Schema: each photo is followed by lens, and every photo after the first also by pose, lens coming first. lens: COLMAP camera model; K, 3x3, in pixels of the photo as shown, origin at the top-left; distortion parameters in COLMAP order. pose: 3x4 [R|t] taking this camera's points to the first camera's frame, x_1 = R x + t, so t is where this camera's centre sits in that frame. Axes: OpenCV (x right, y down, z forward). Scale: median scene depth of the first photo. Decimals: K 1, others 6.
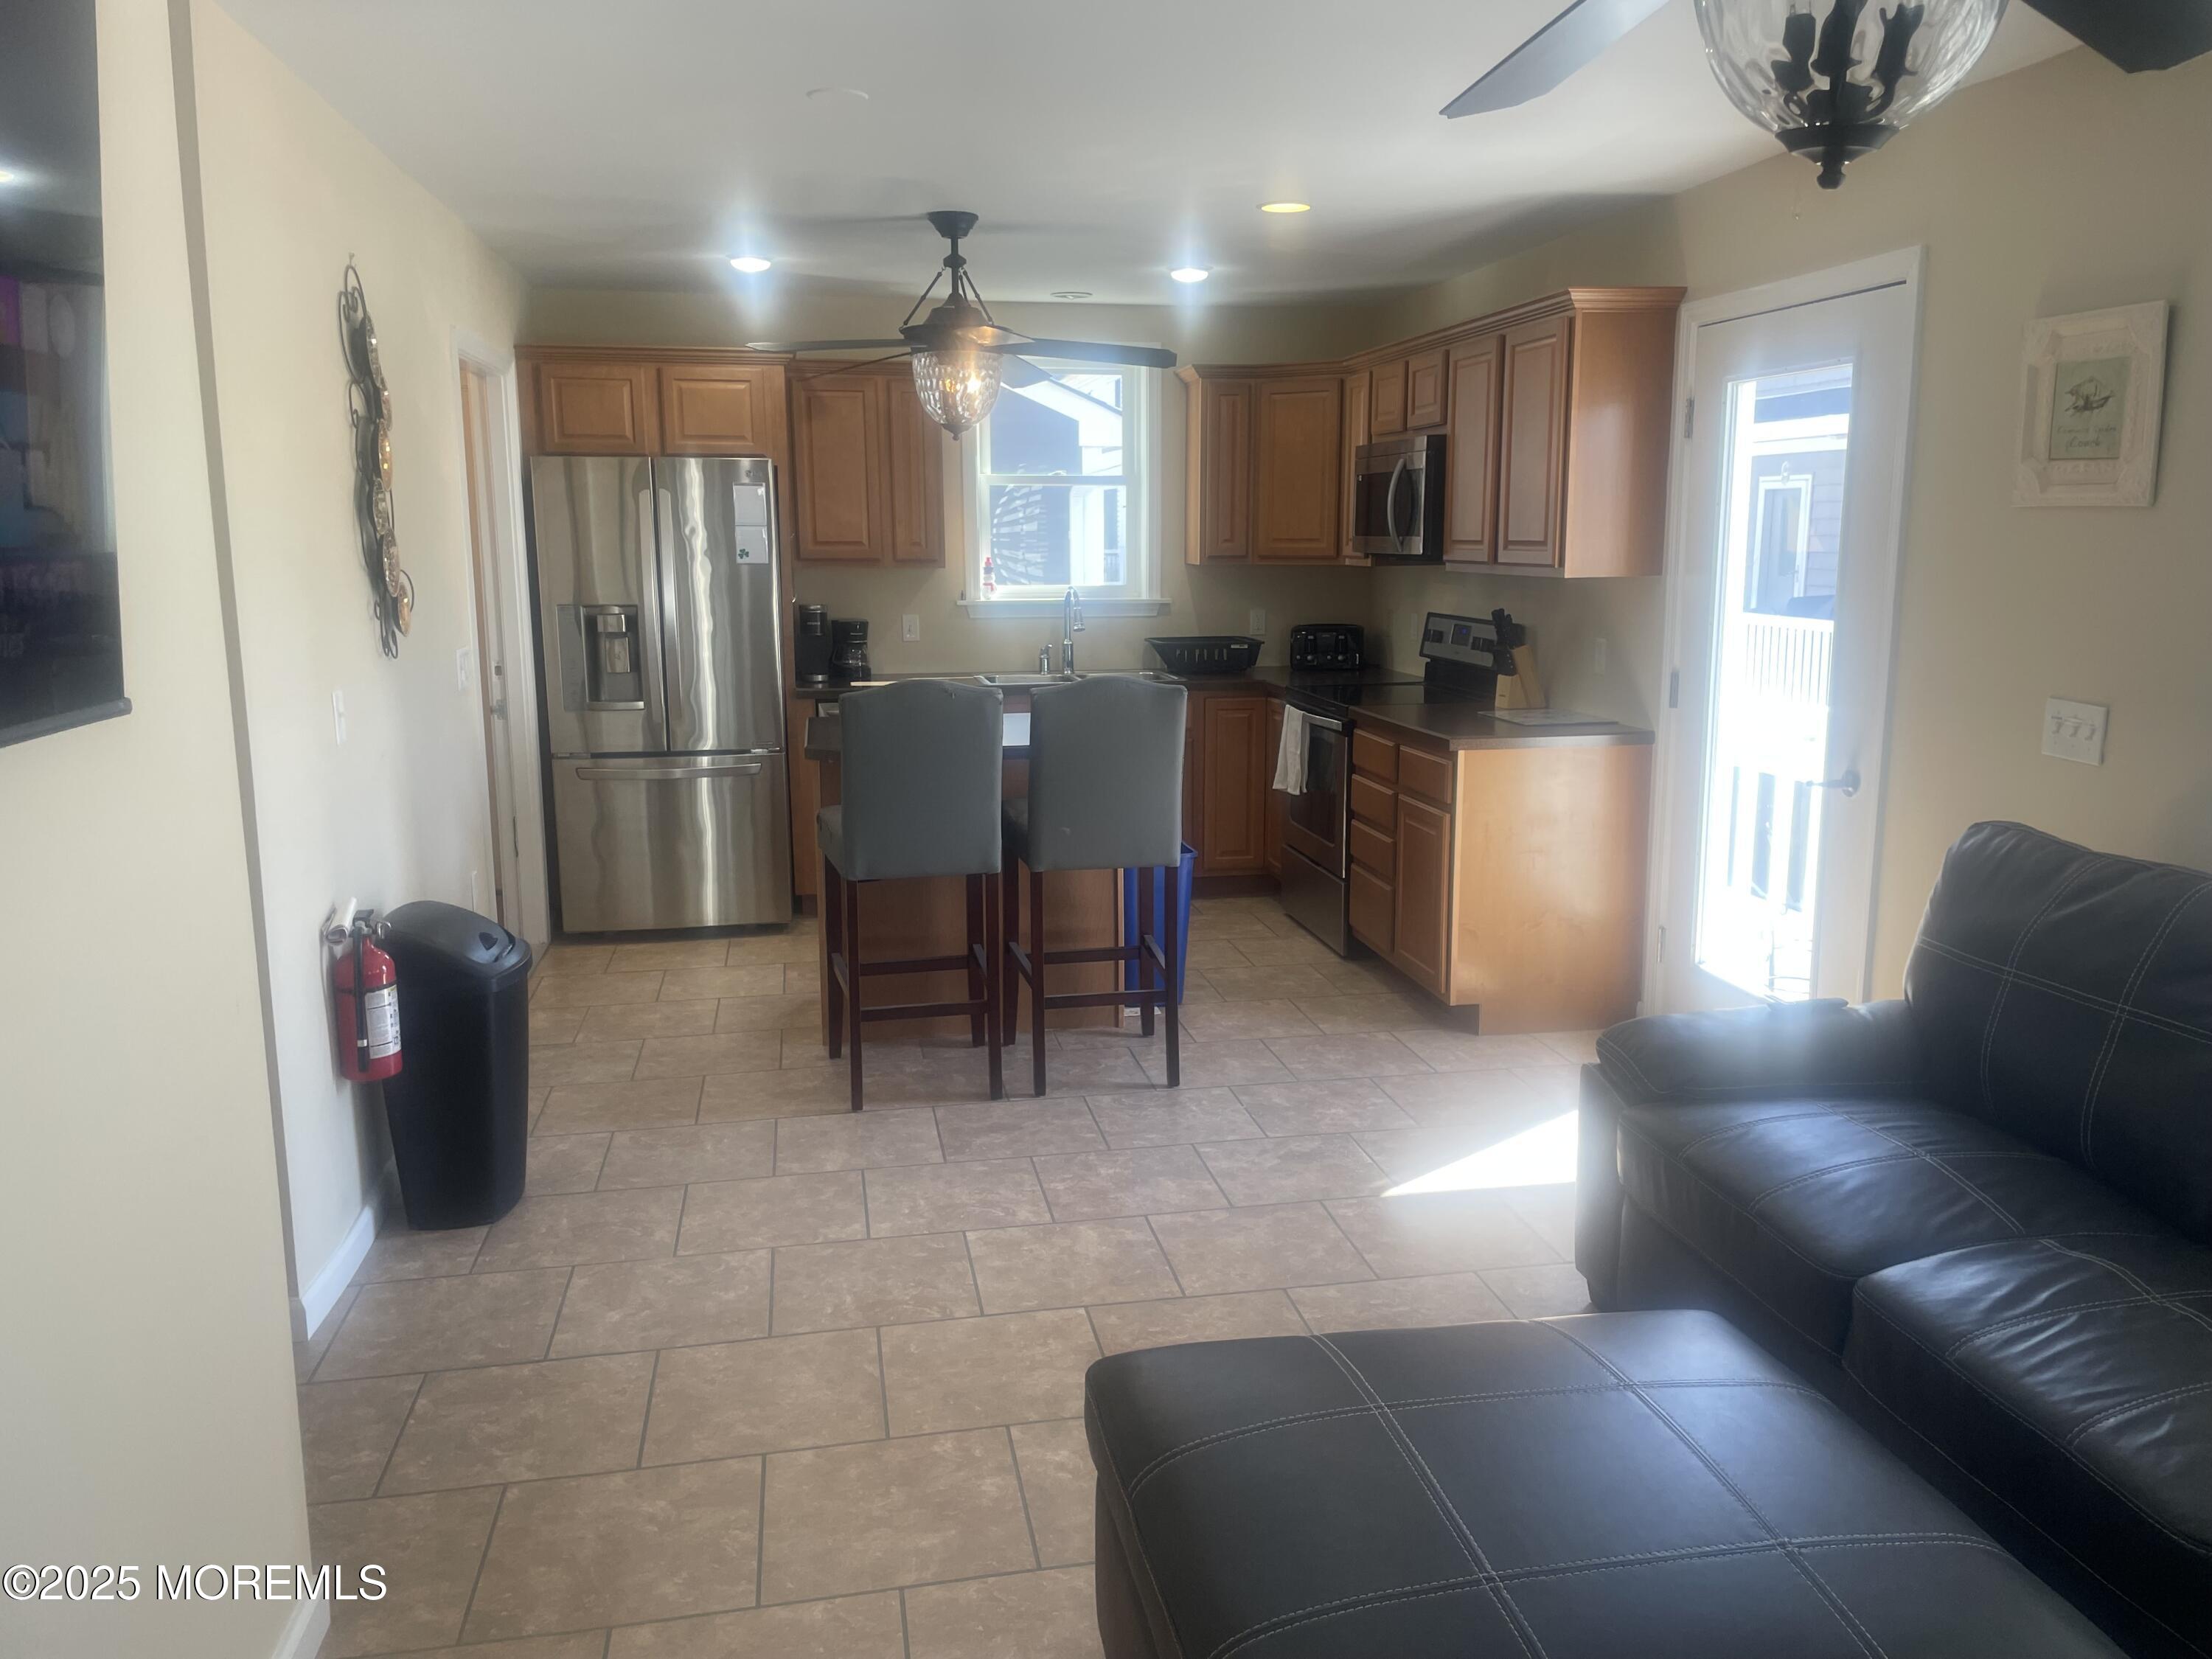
lens RADIAL K [[1676.1, 0, 1106.7], [0, 1676.1, 835.6], [0, 0, 1]] dist [-0.006369, -0.018811]
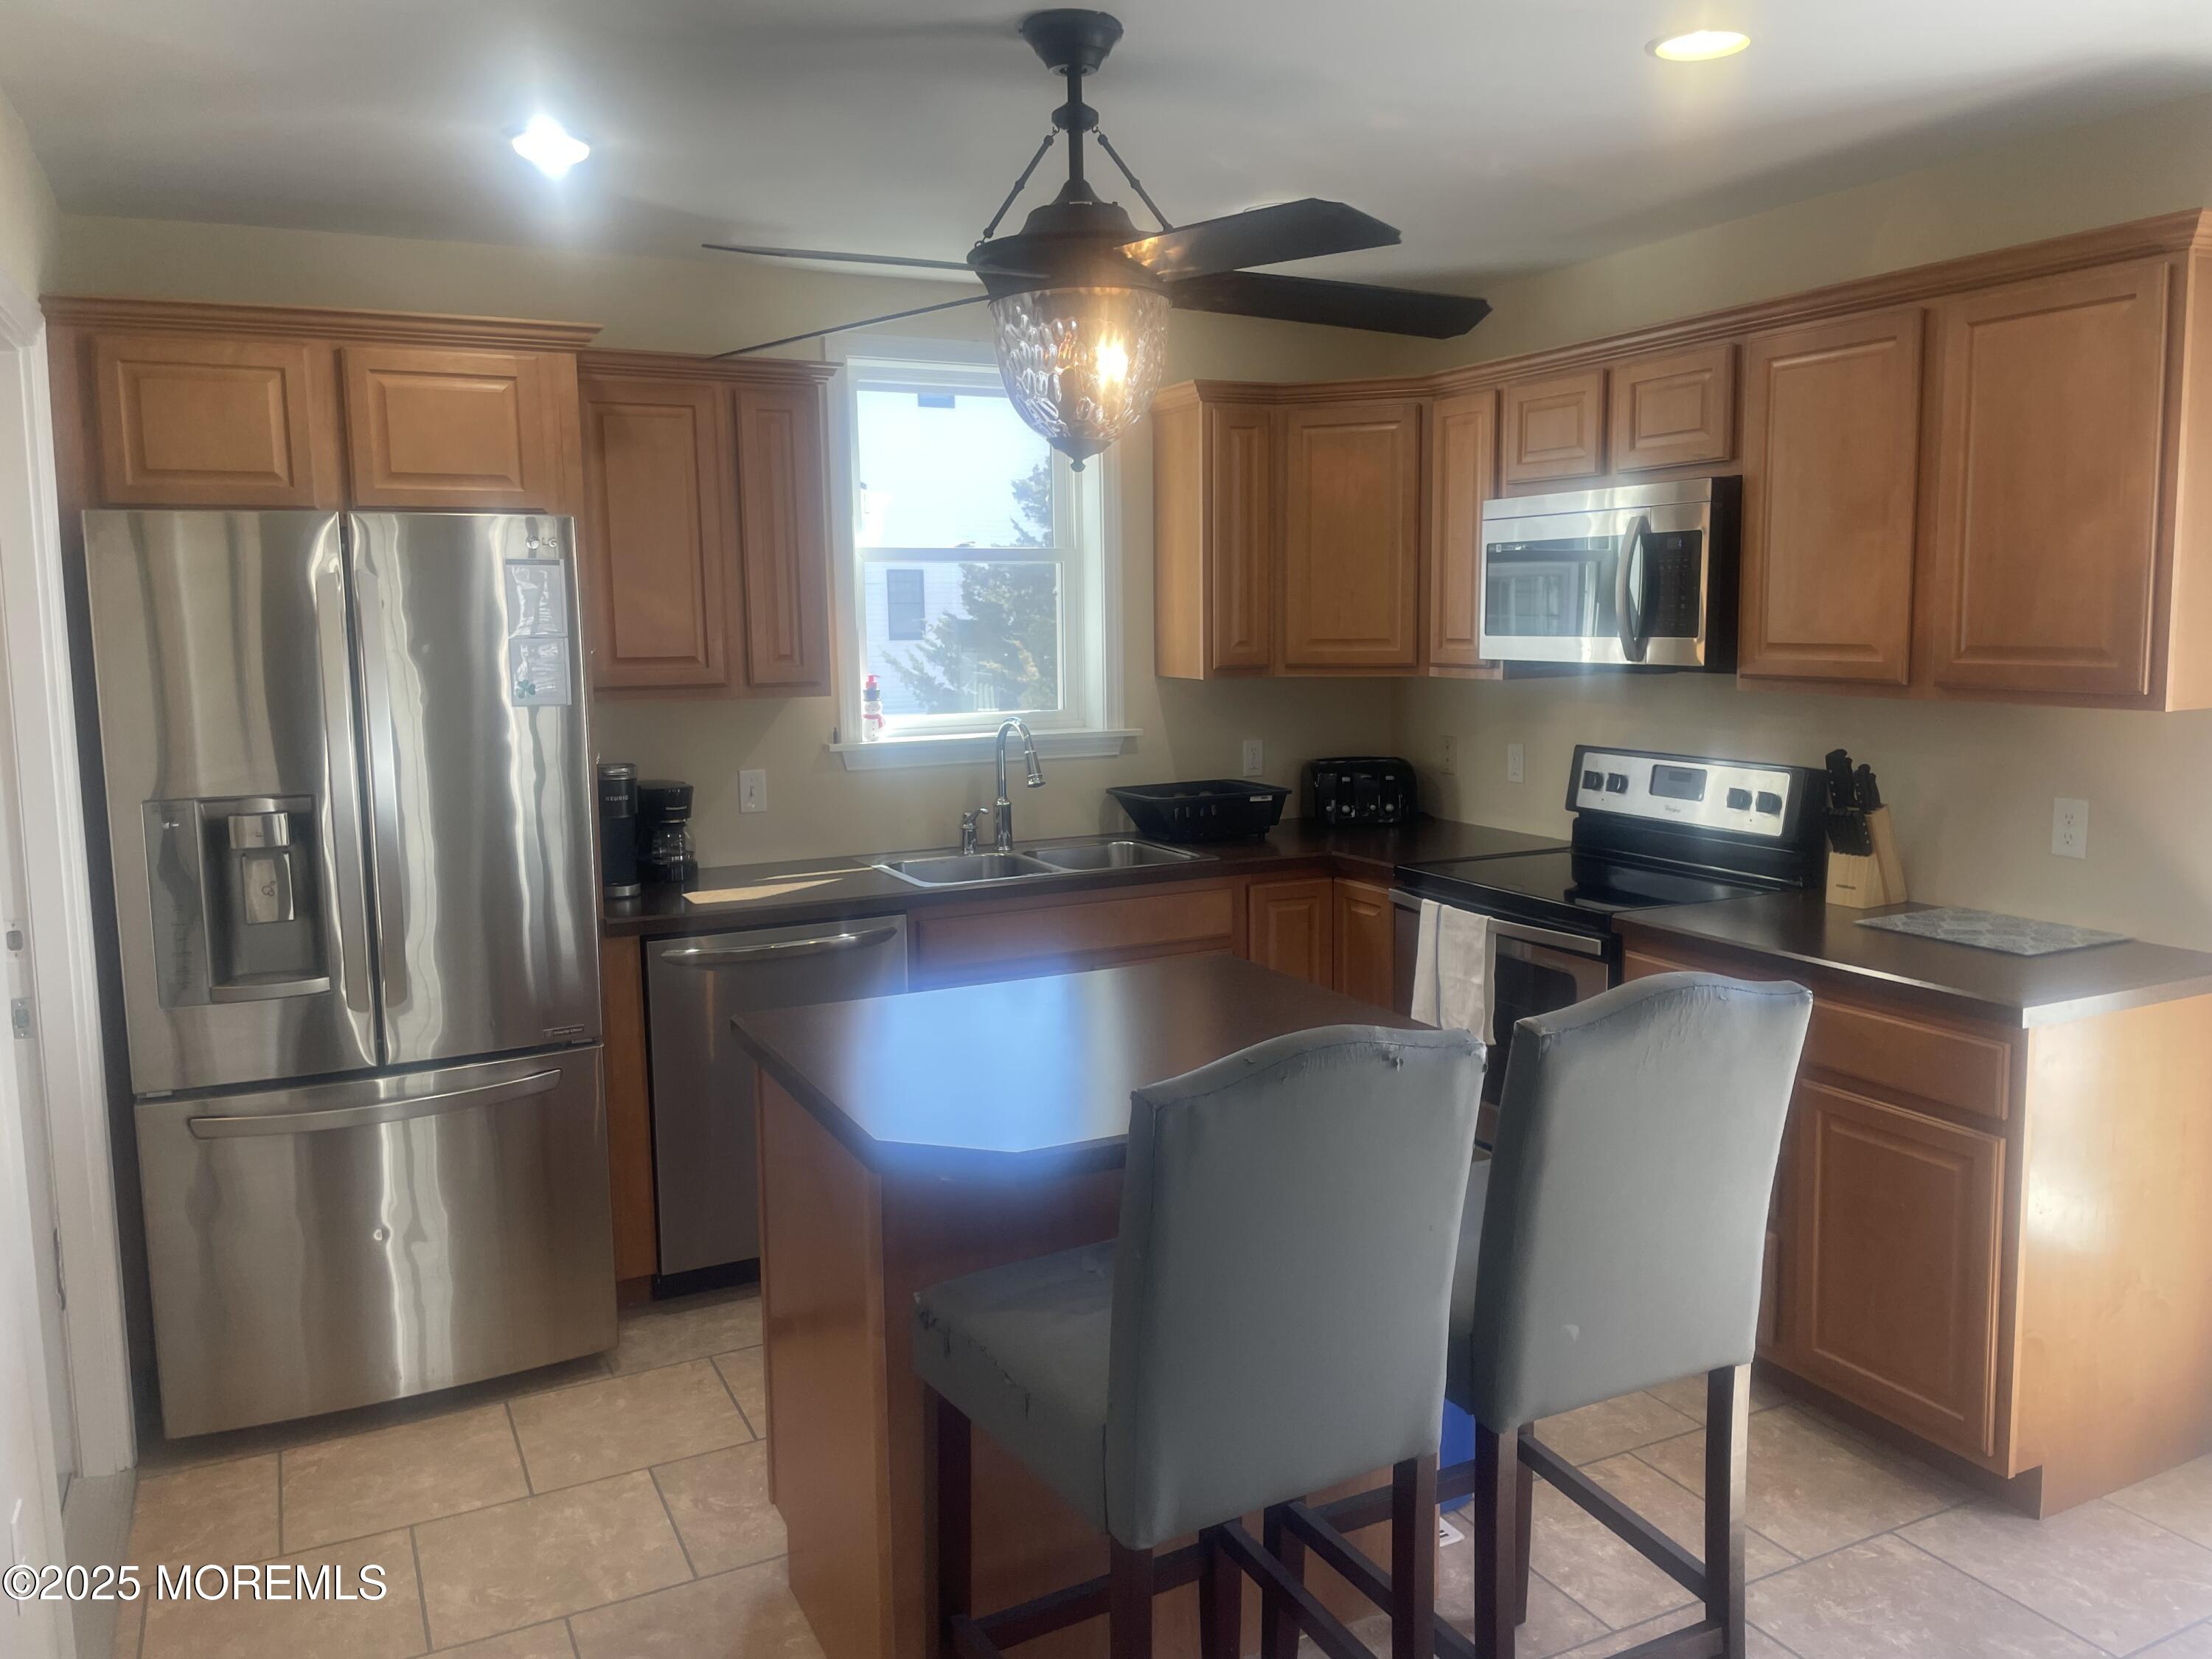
lens RADIAL K [[1676.1, 0, 1118.5], [0, 1676.1, 769.3], [0, 0, 1]] dist [-0.006369, -0.018811]
pose [[0.960605, -0.038990, 0.275167, -0.178919], [0.061998, 0.995223, -0.075415, -0.088324], [-0.270912, 0.089504, 0.958434, 0.427008]]
